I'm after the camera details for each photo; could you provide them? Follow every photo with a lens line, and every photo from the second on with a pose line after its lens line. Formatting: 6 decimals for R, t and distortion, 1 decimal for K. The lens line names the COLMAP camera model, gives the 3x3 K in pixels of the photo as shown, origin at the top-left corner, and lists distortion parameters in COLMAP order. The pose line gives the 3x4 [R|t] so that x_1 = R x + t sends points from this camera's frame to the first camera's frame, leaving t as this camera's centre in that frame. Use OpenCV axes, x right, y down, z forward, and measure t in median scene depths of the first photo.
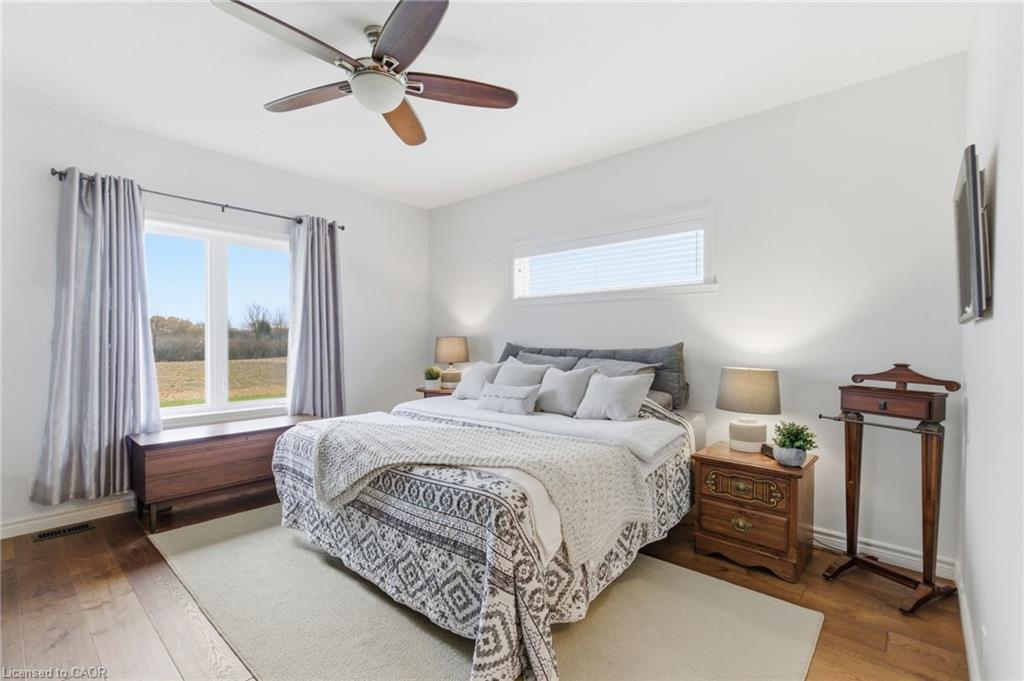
lens RADIAL K [[462.5, 0, 512.0], [0, 462.5, 340.5], [0, 0, 1]] dist [0.001975, -0.000089]
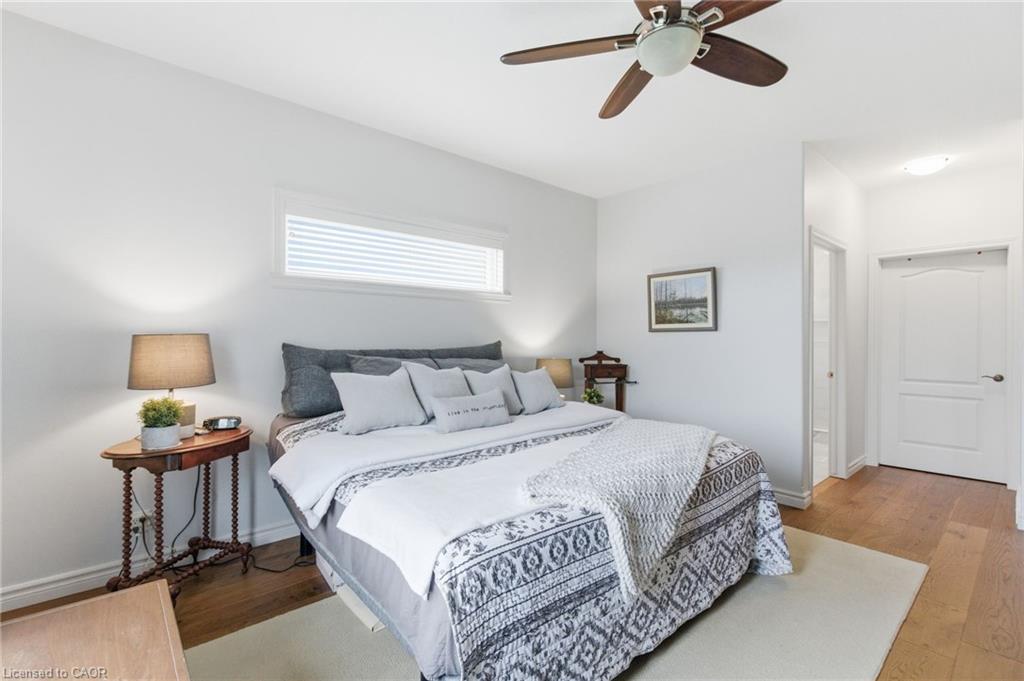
lens RADIAL K [[462.5, 0, 512.0], [0, 462.5, 340.5], [0, 0, 1]] dist [0.001975, -0.000089]
pose [[0.133582, 0.008538, 0.991001, -0.961086], [0.017722, 0.999782, -0.011002, 0.021982], [-0.990879, 0.019032, 0.133402, 1.020372]]
